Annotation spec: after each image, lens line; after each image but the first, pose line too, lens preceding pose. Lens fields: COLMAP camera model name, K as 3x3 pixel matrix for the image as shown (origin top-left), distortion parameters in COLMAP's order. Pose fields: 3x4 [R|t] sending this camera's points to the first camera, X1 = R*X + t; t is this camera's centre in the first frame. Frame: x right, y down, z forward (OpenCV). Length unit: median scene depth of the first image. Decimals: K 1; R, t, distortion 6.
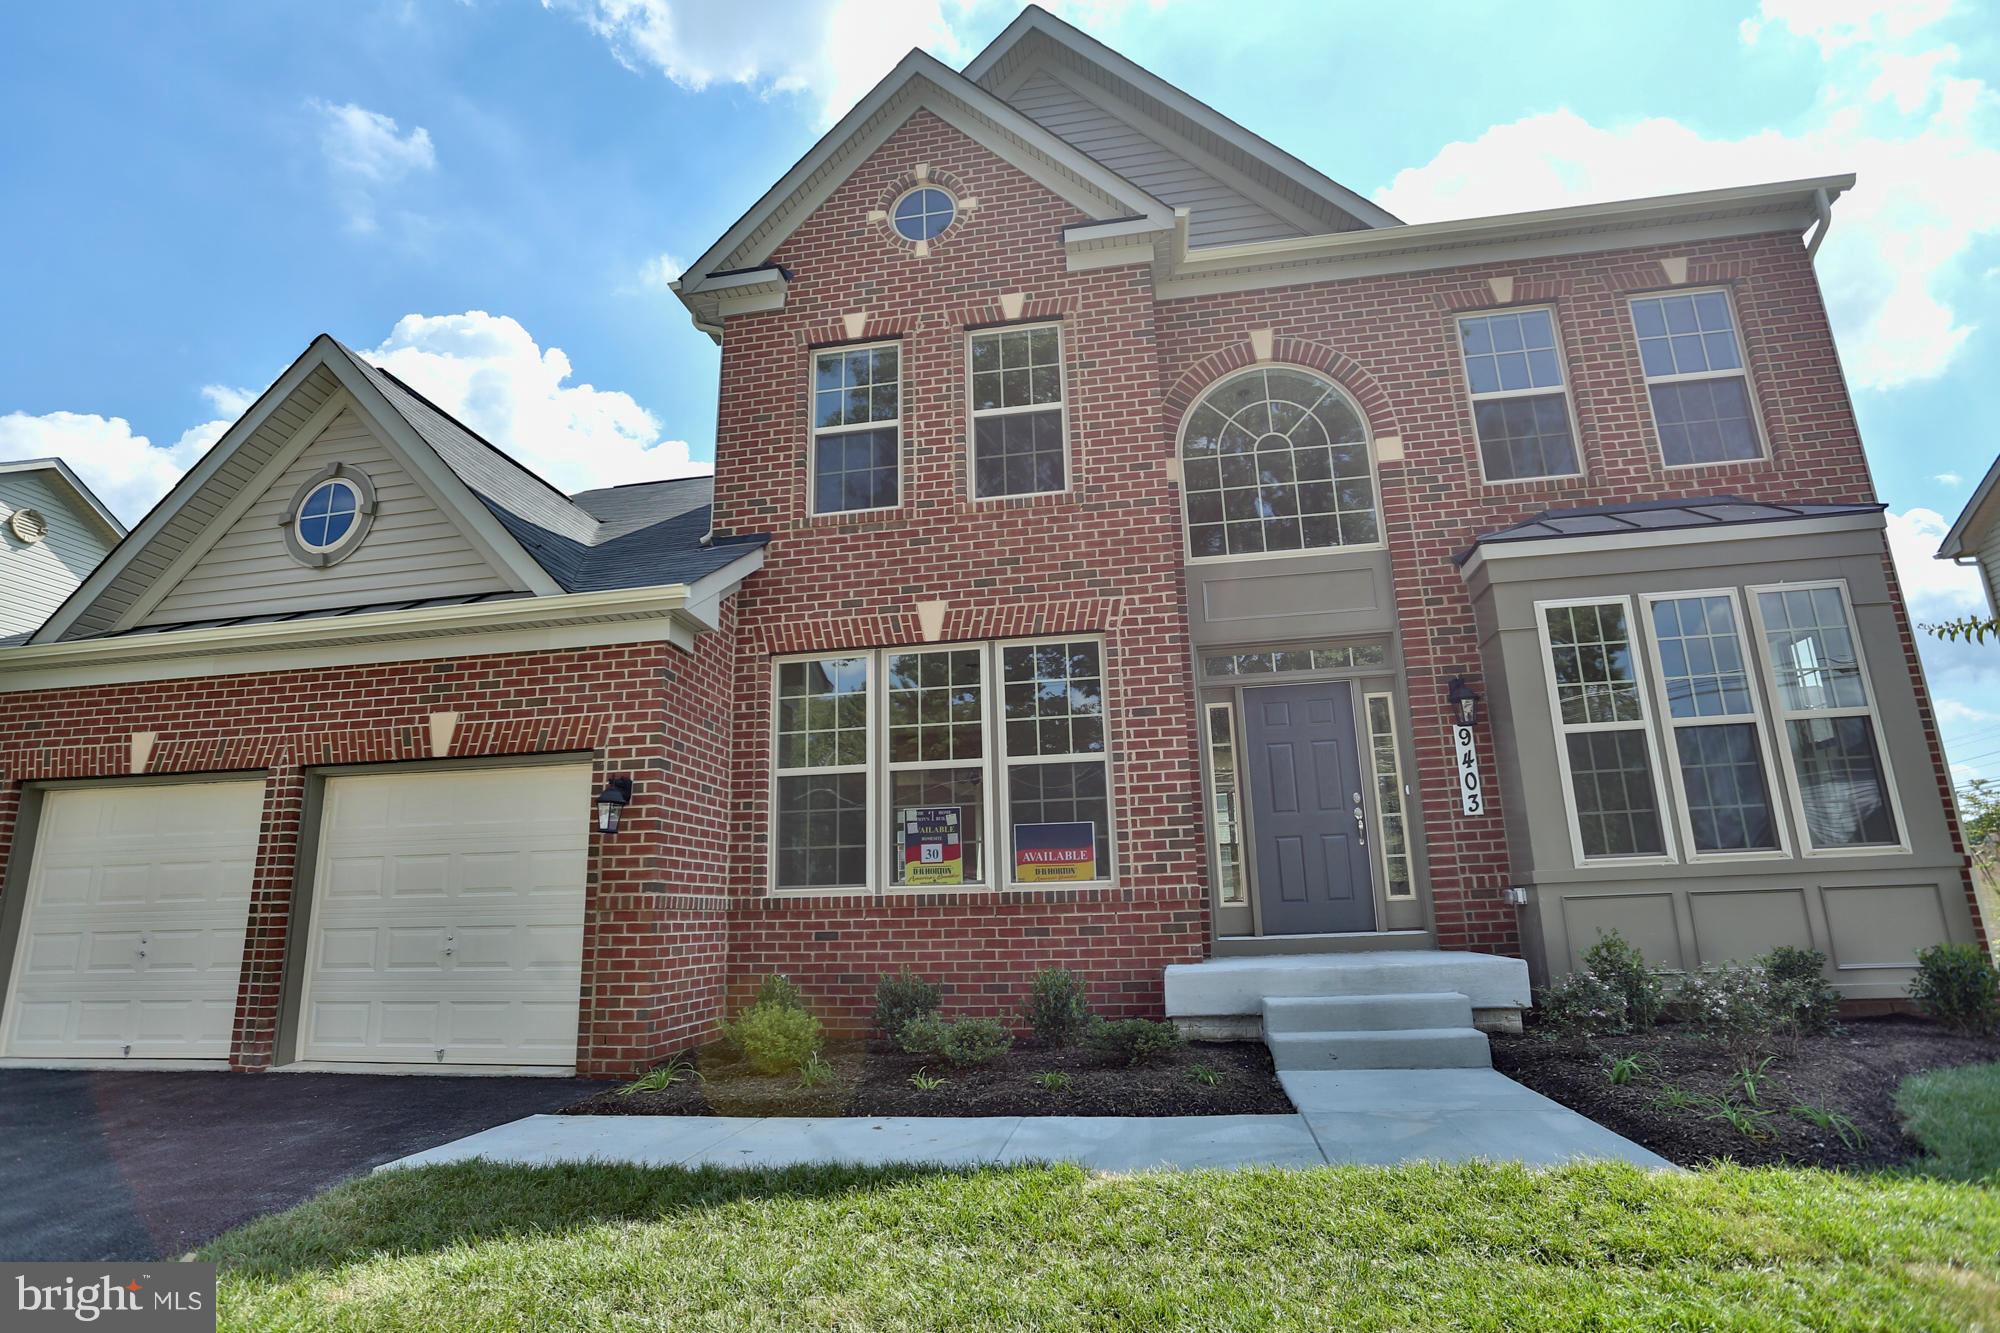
lens RADIAL K [[1016.9, 0, 972.9], [0, 1016.9, 658.5], [0, 0, 1]] dist [-0.080780, 0.046265]
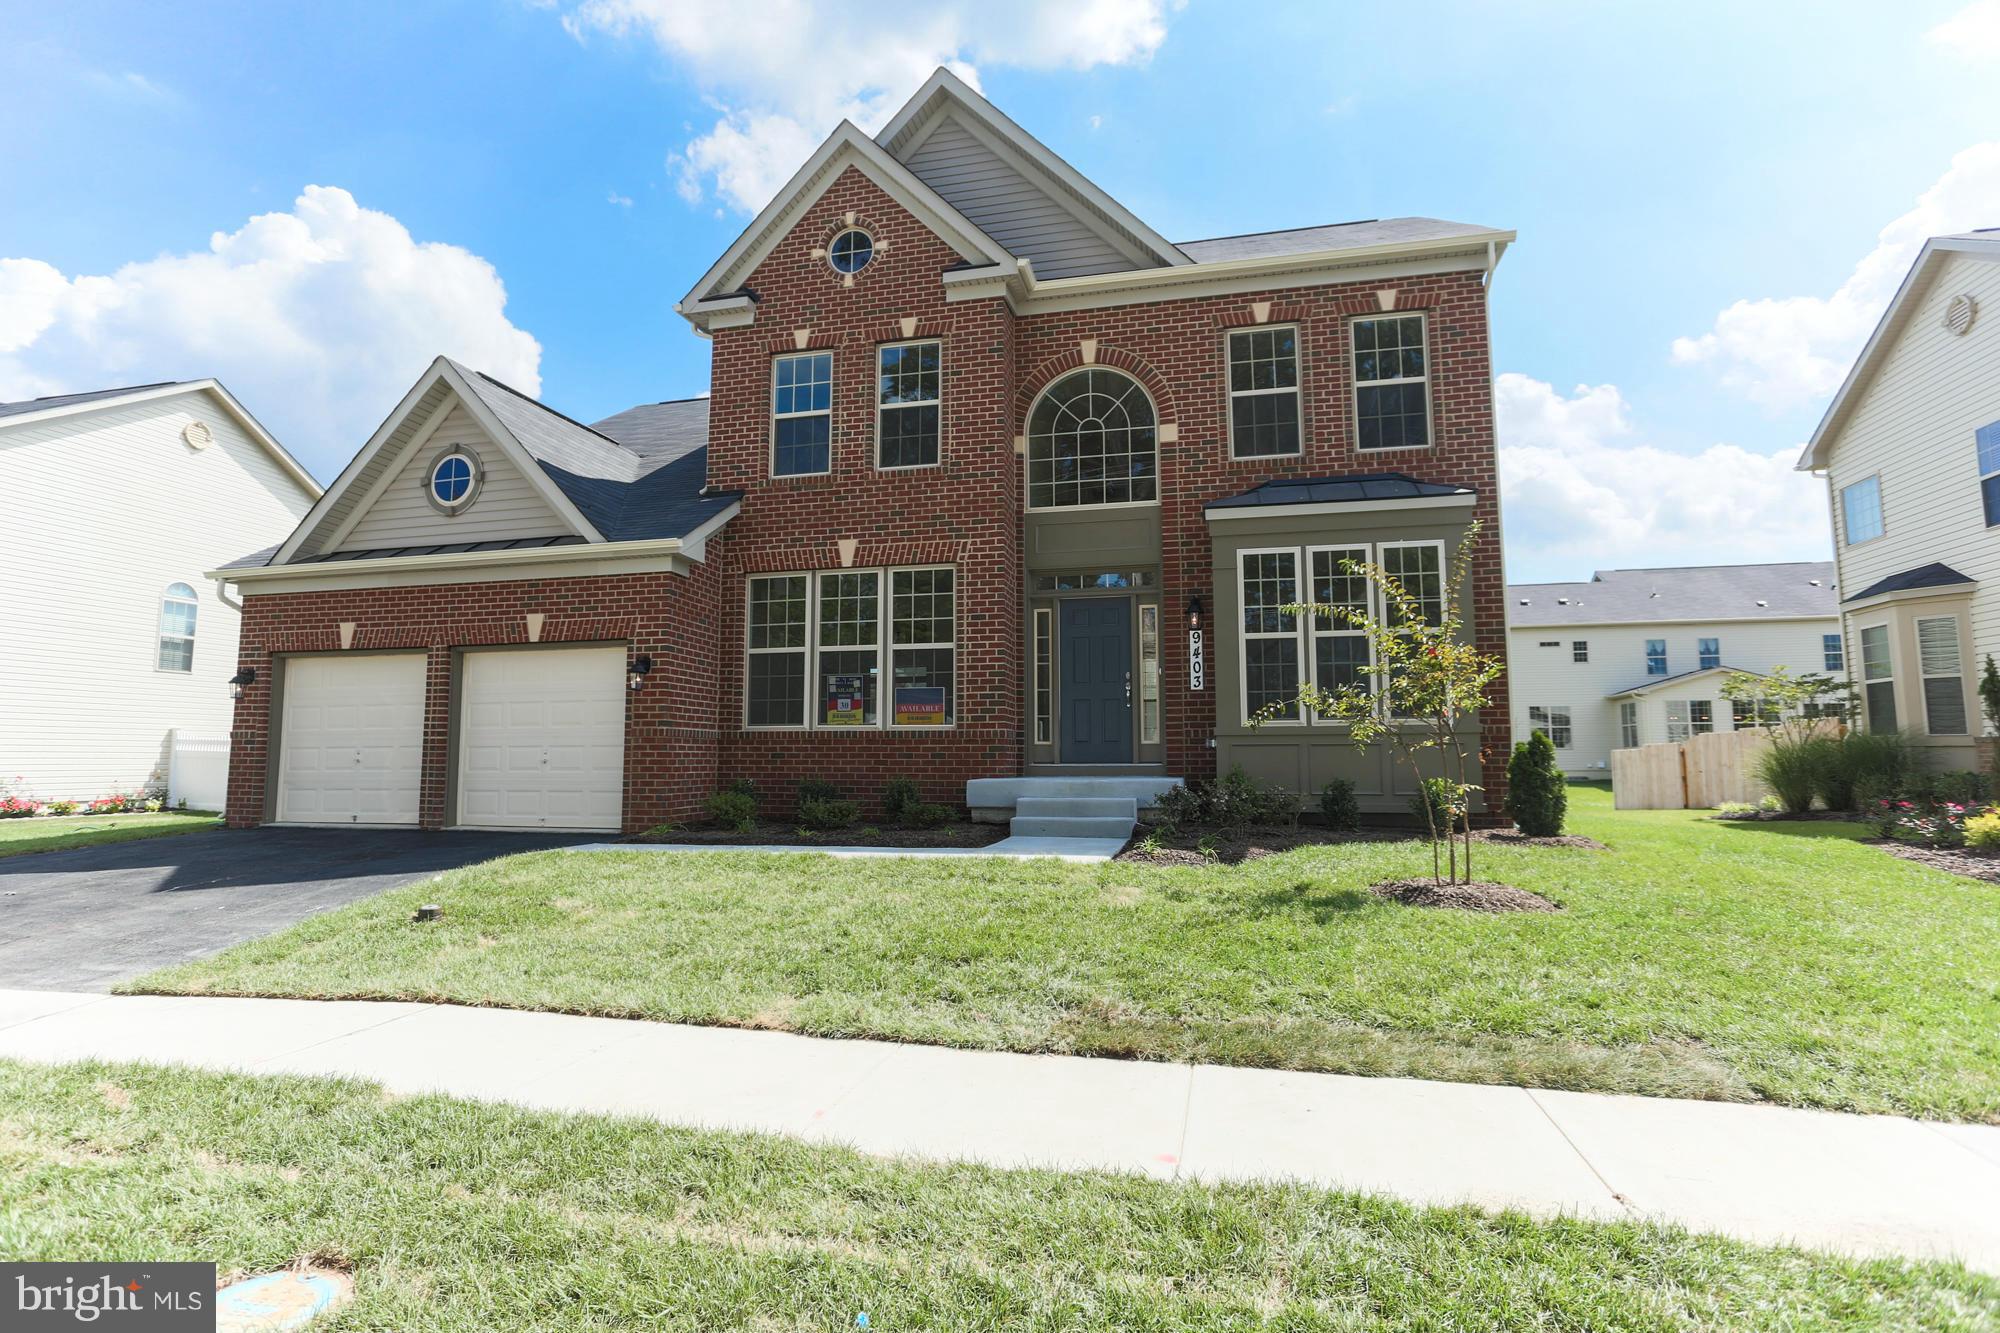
lens RADIAL K [[1036.6, 0, 996.7], [0, 1036.6, 649.9], [0, 0, 1]] dist [-0.077118, 0.085532]
pose [[0.997846, 0.016310, -0.063545, 0.294833], [-0.007001, 0.989546, 0.144050, -0.123549], [0.065230, -0.143295, 0.987528, -0.546716]]
